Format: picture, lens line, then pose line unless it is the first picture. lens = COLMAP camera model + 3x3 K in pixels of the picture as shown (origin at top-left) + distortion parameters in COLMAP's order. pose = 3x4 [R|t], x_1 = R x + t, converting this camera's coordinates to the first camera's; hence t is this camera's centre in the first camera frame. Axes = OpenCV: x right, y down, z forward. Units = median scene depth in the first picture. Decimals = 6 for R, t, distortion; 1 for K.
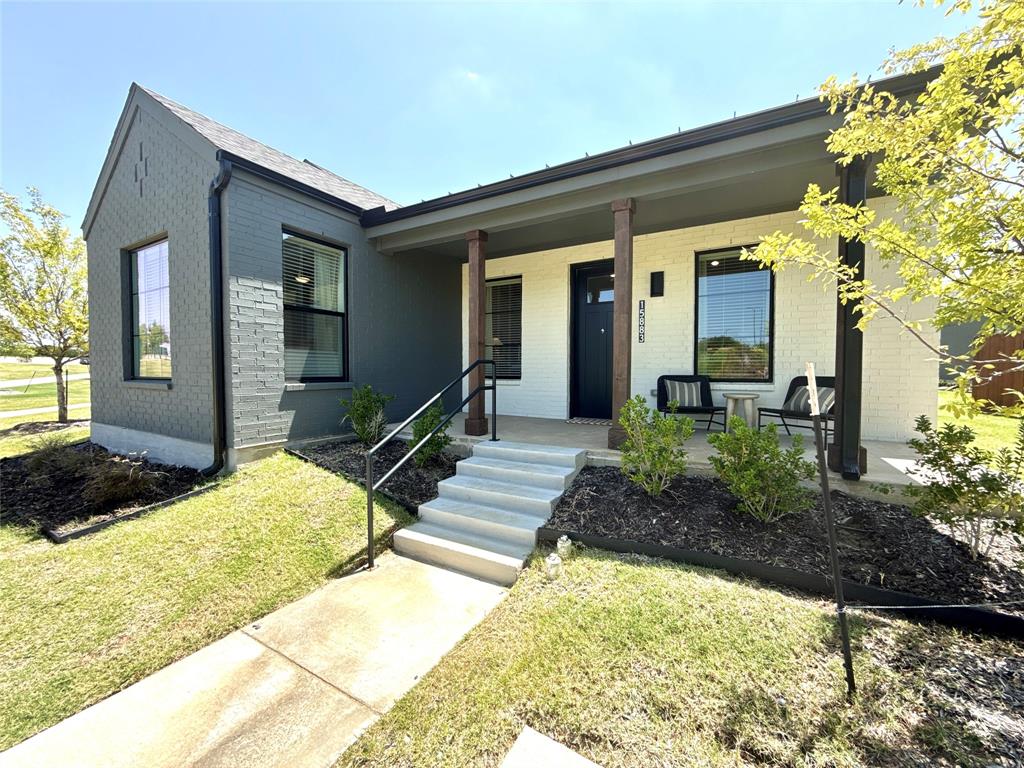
lens RADIAL K [[406.9, 0, 511.8], [0, 406.9, 383.9], [0, 0, 1]] dist [0.001316, 0.000128]
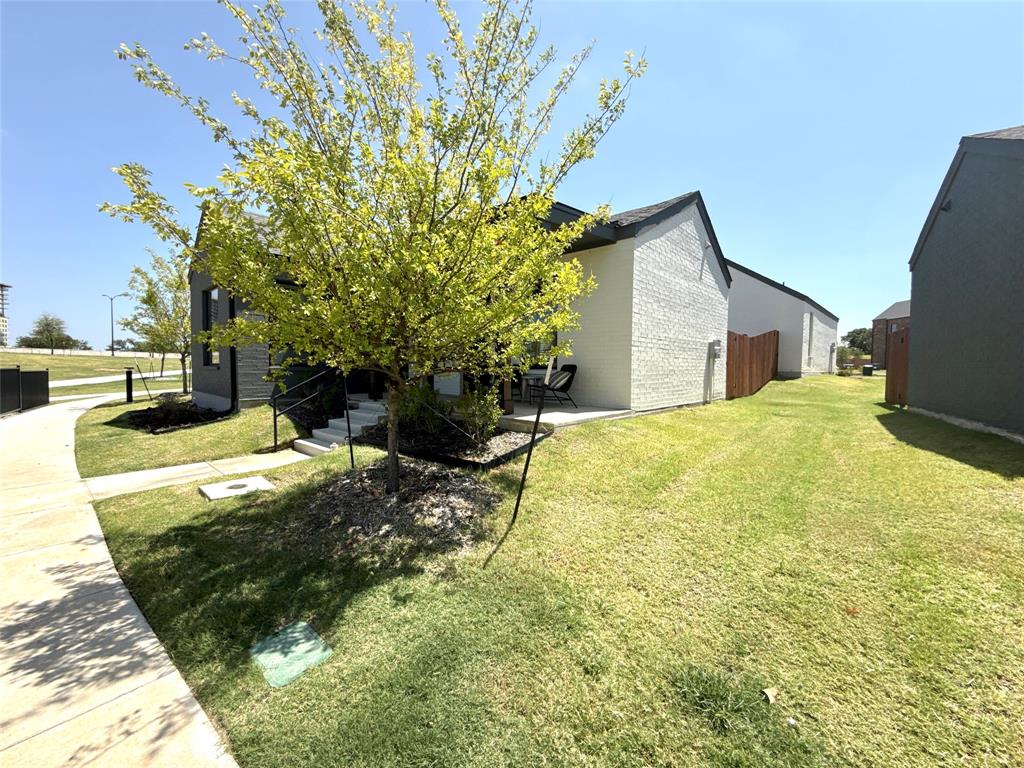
lens RADIAL K [[406.9, 0, 512.2], [0, 406.9, 383.2], [0, 0, 1]] dist [0.001316, 0.000128]
pose [[0.977903, 0.009520, -0.208843, 1.049281], [-0.006807, 0.999883, 0.013708, 0.048545], [0.208949, -0.011983, 0.977853, -0.645662]]
